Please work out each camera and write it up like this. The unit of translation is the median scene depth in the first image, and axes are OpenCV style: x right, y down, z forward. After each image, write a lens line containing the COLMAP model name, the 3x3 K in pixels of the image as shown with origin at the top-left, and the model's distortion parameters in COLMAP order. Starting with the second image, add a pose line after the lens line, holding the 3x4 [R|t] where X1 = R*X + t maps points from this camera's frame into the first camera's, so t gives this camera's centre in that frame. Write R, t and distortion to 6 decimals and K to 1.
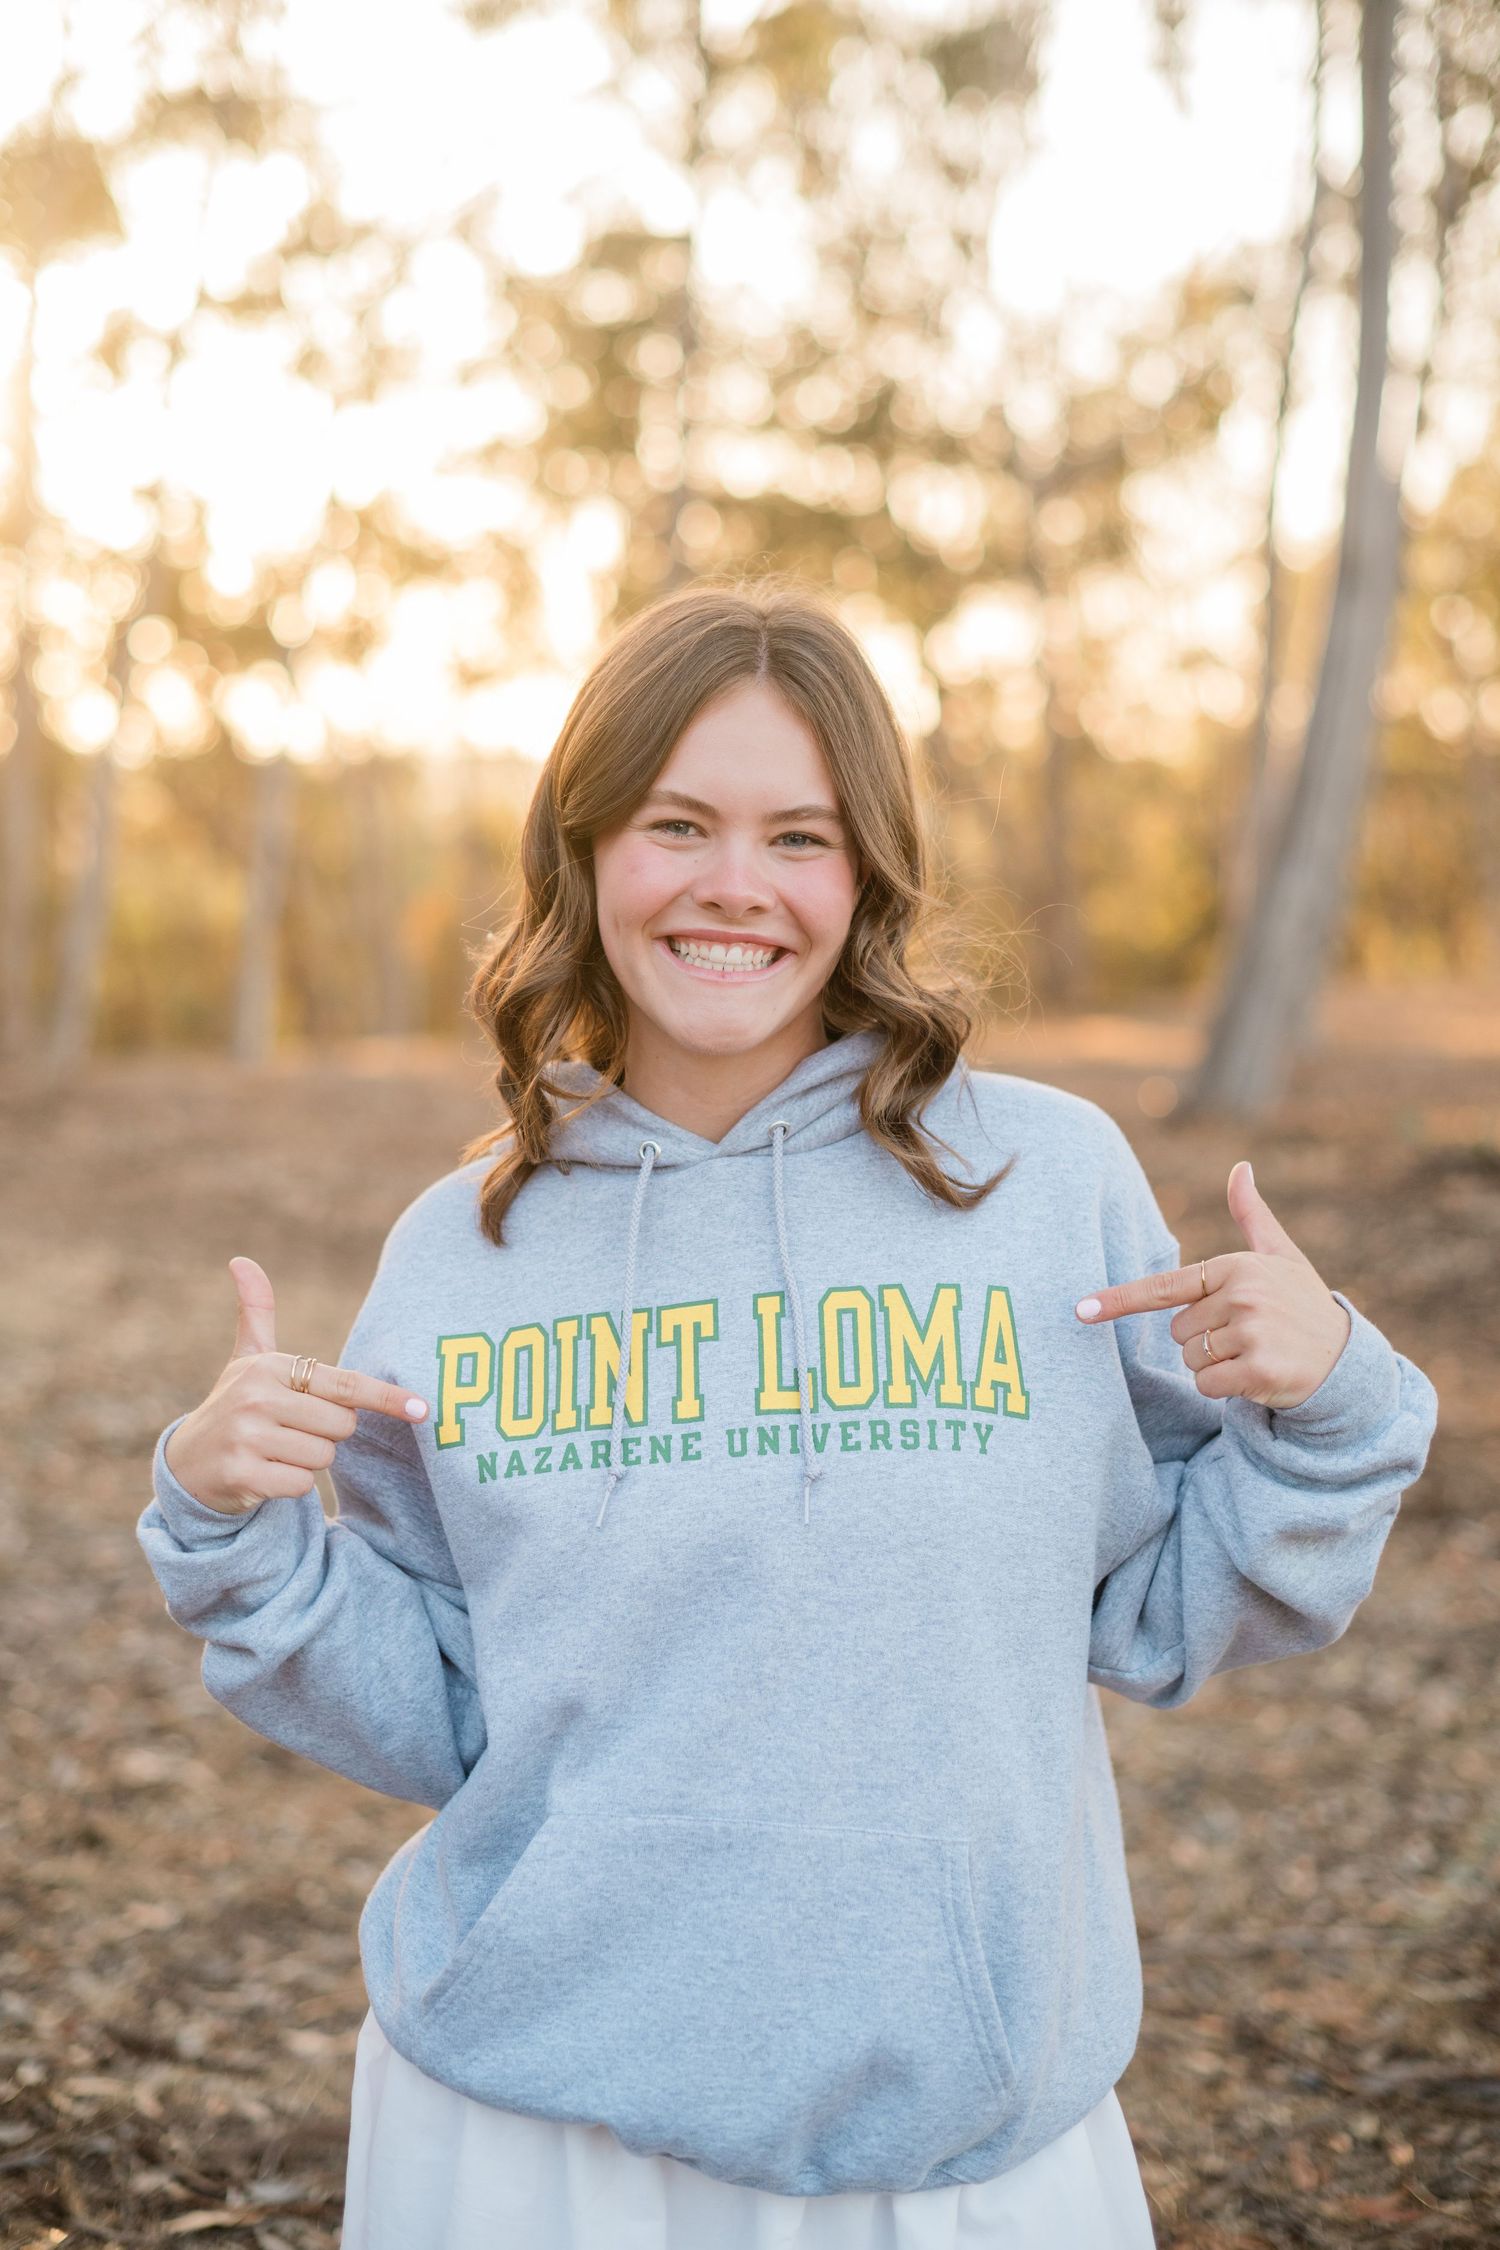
lens RADIAL K [[3227.4, 0, 750.0], [0, 3227.4, 1125.0], [0, 0, 1]] dist [-0.005347, -0.024747]
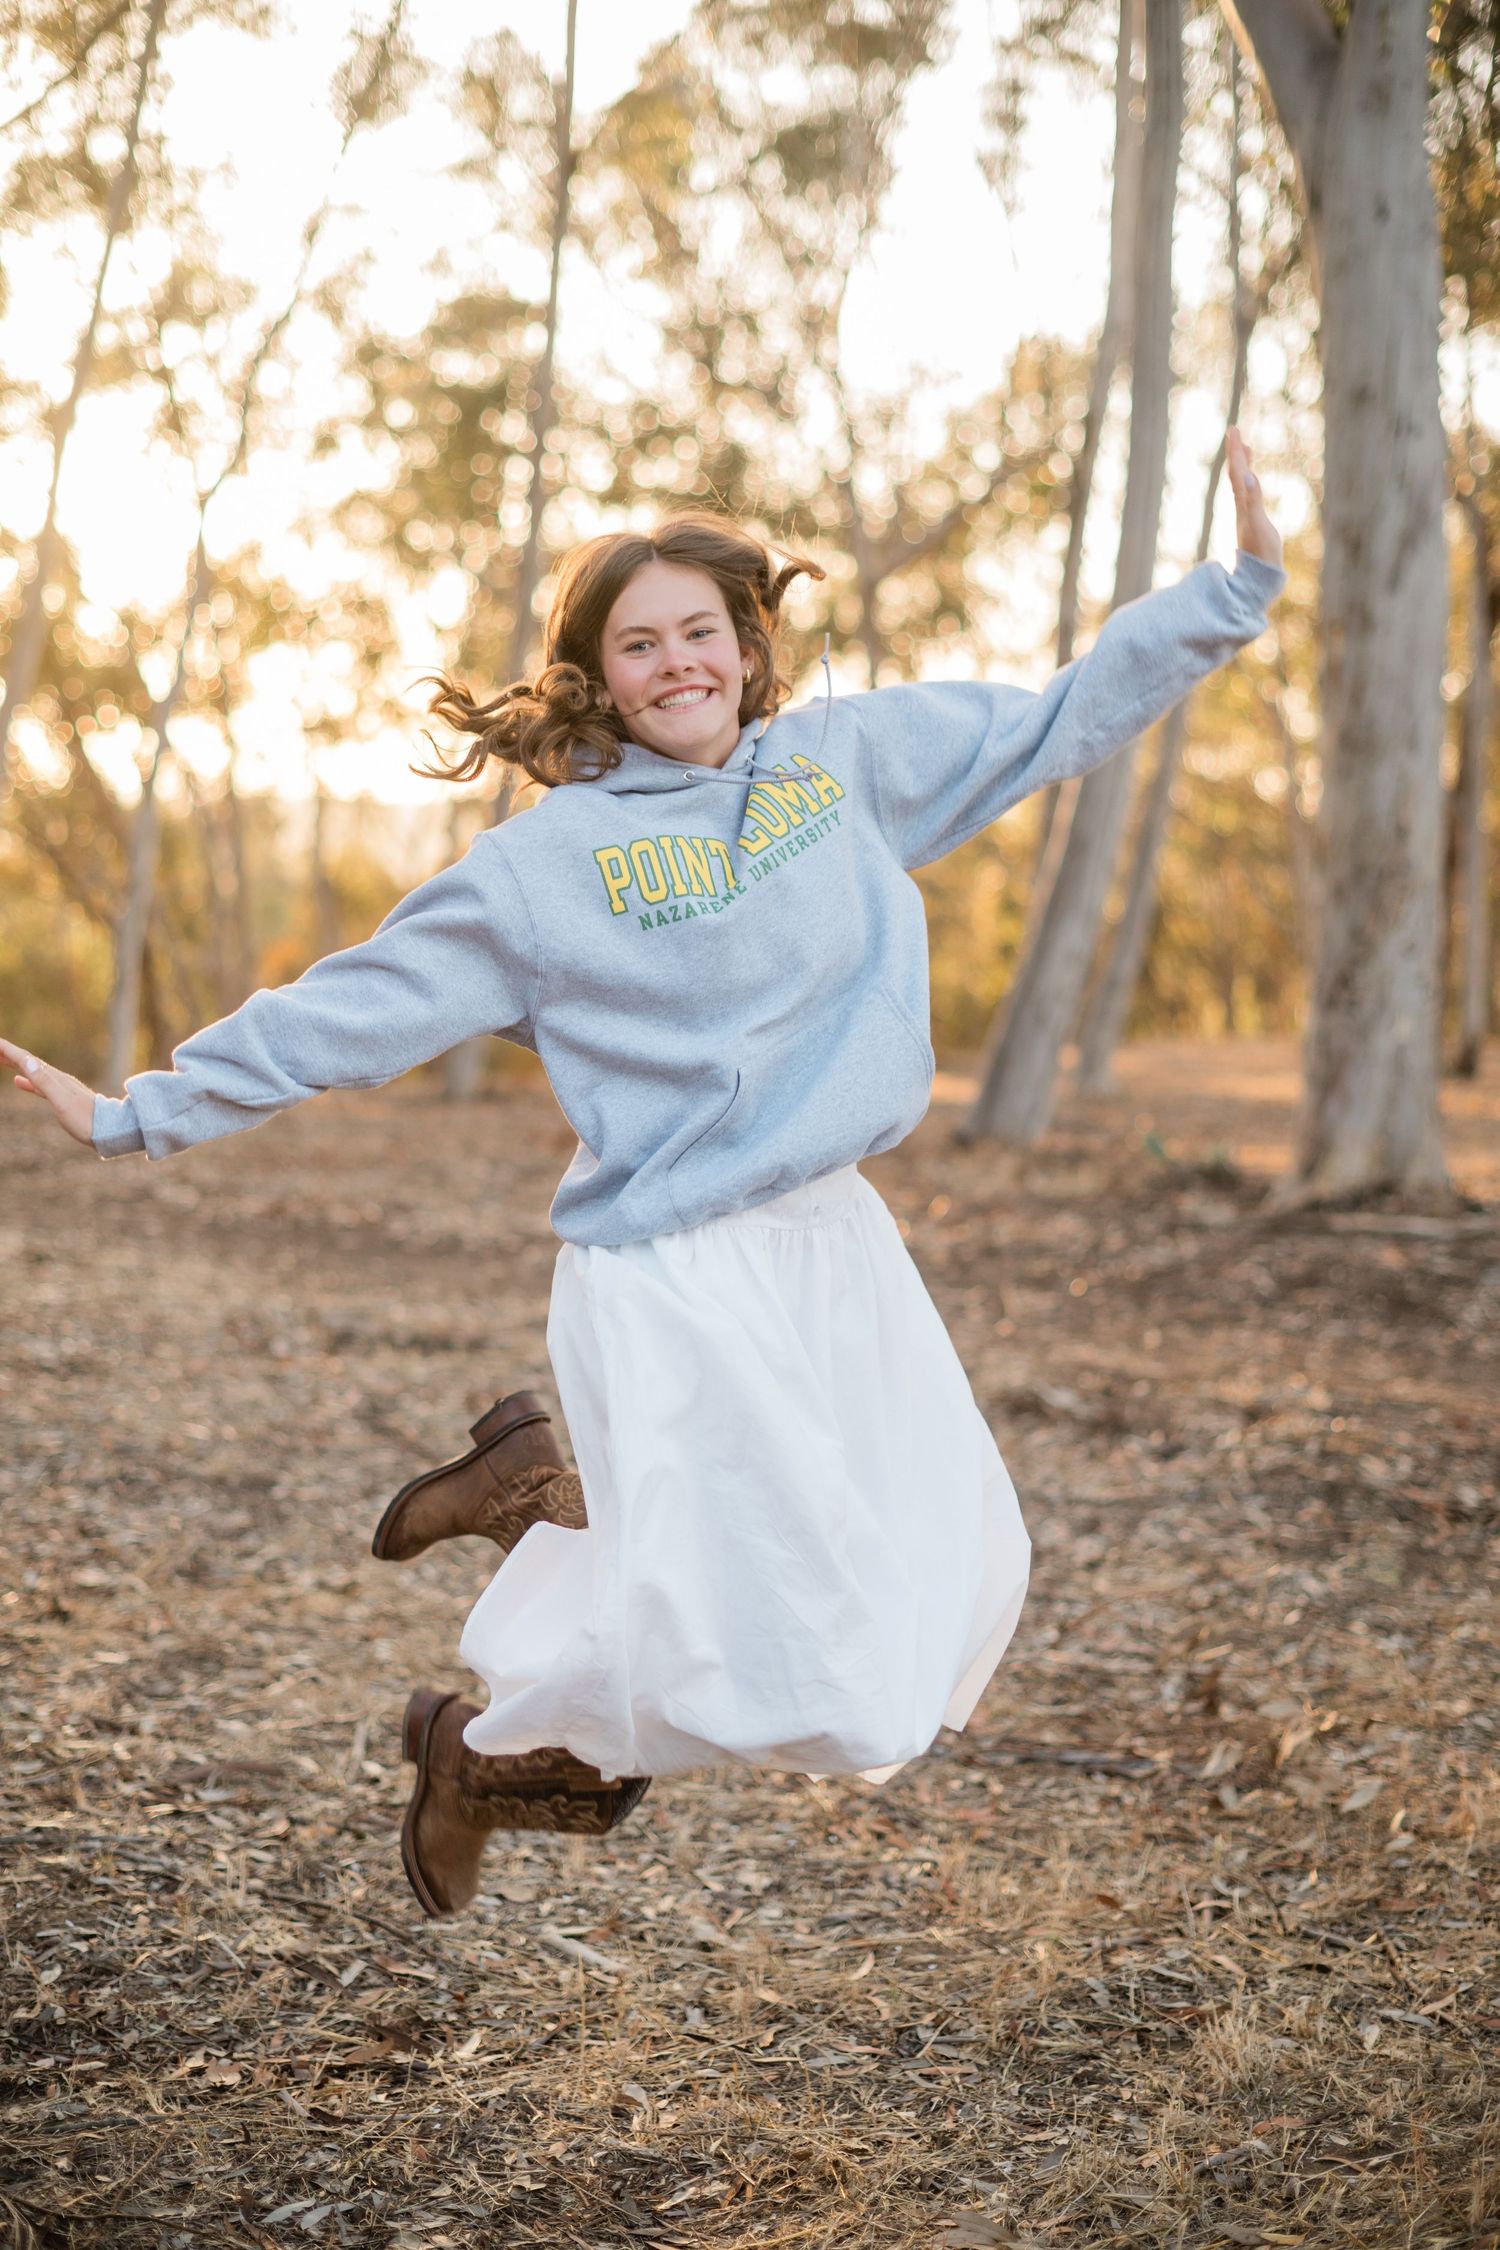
lens RADIAL K [[3227.4, 0, 750.0], [0, 3227.4, 1125.0], [0, 0, 1]] dist [-0.005347, -0.024747]
pose [[0.998734, 0.015568, 0.047827, 0.023719], [-0.014766, 0.999745, -0.017080, 0.062455], [-0.048081, 0.016352, 0.998710, -0.588357]]
